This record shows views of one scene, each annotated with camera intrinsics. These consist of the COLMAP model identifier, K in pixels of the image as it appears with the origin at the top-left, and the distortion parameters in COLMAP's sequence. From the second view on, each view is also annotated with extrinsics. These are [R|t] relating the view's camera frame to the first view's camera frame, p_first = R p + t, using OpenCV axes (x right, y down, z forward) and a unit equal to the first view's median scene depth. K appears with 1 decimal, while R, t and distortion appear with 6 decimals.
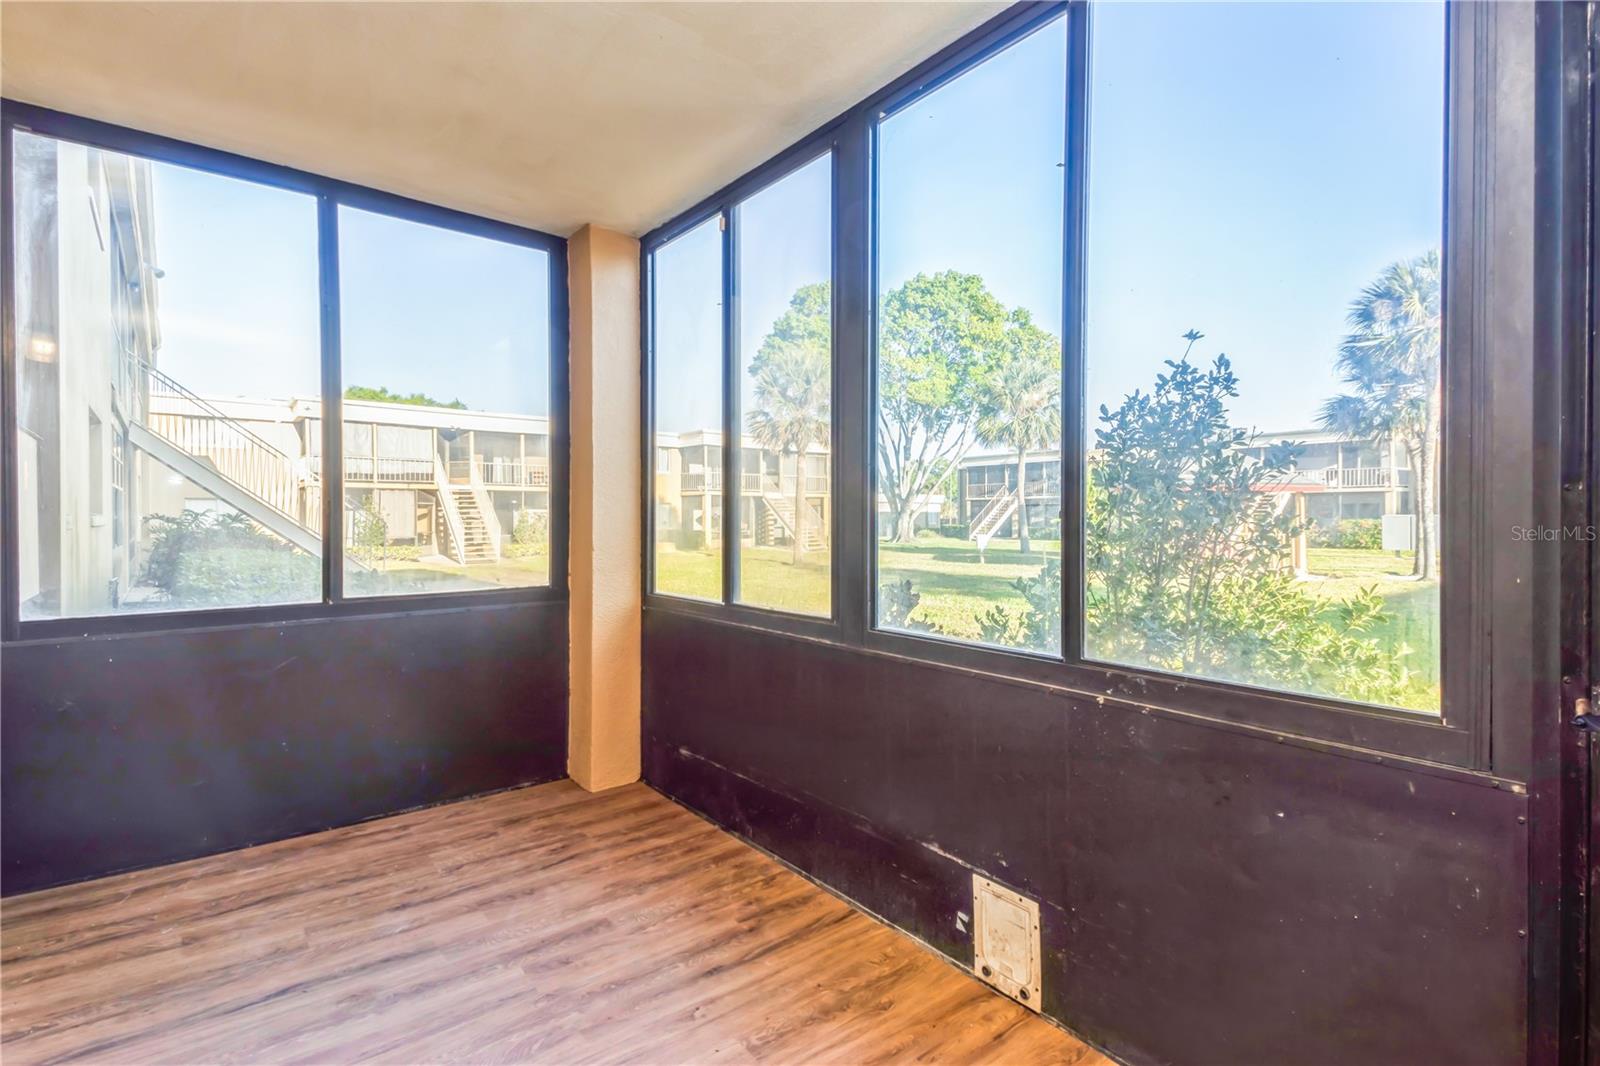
lens RADIAL K [[755.5, 0, 788.6], [0, 755.5, 520.3], [0, 0, 1]] dist [0.042066, -0.000713]
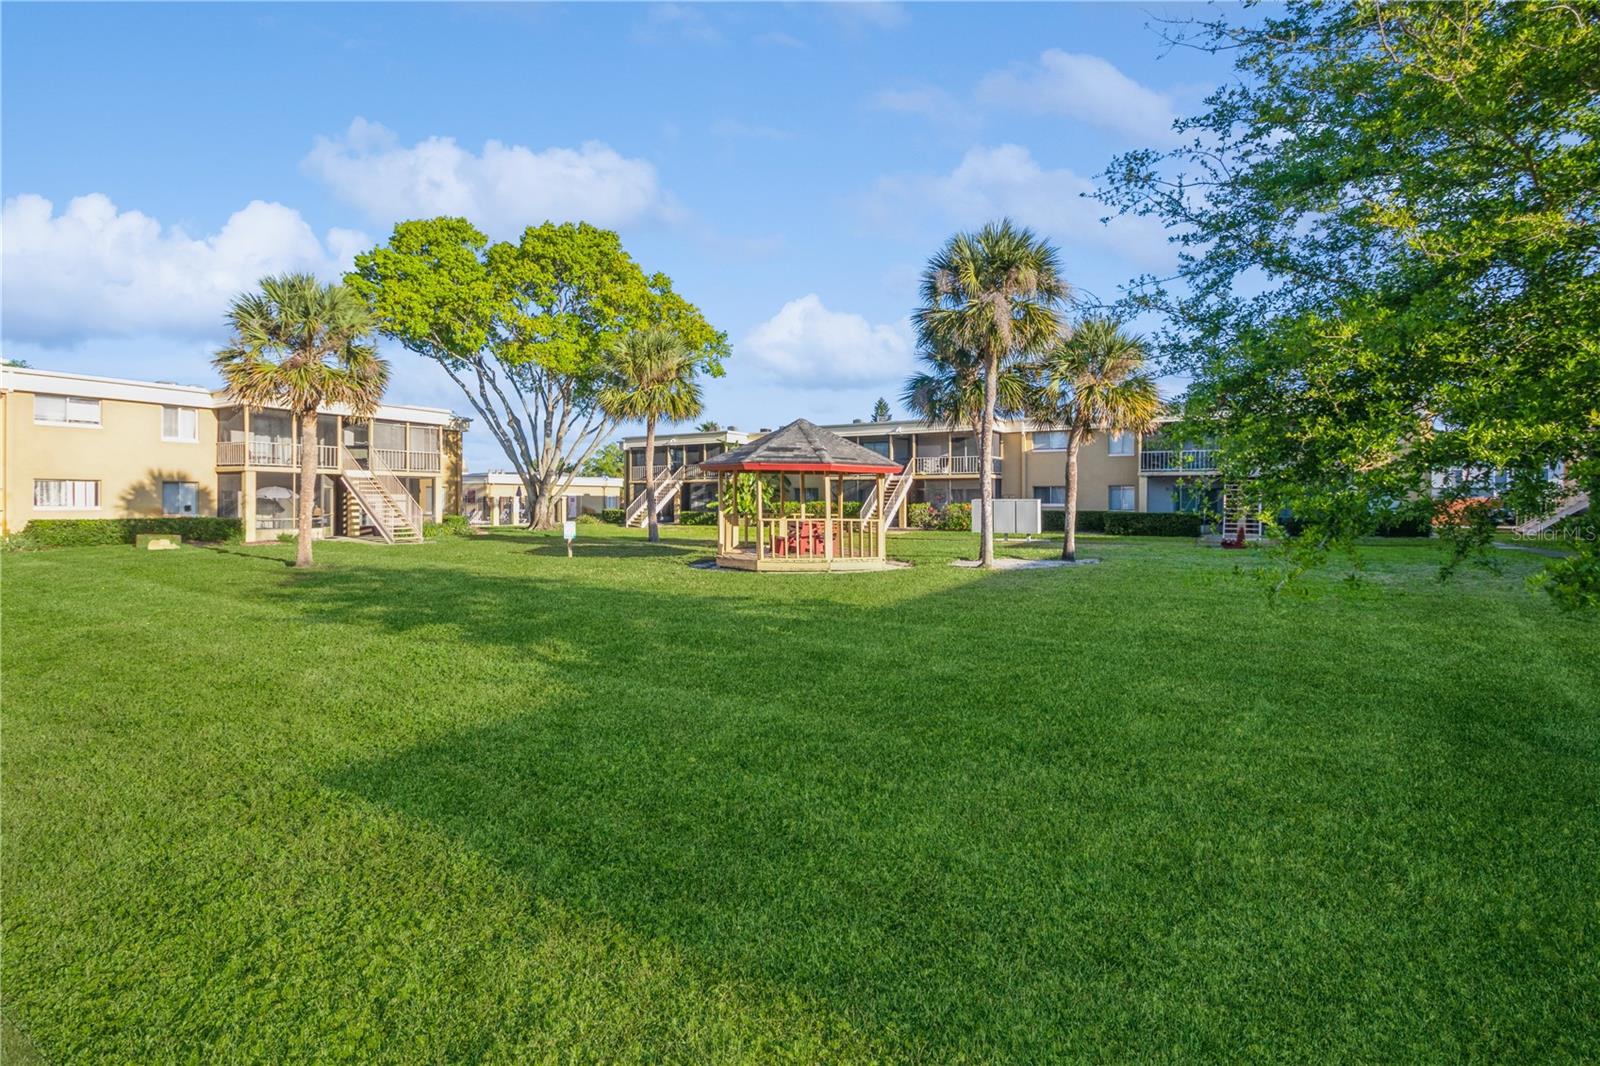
lens RADIAL K [[723.1, 0, 797.6], [0, 723.1, 502.2], [0, 0, 1]] dist [-0.001185, -0.000136]
pose [[0.934355, 0.000423, 0.356345, 0.150363], [0.000980, 0.999992, -0.003758, 0.000415], [-0.356343, 0.003860, 0.934347, 0.128082]]
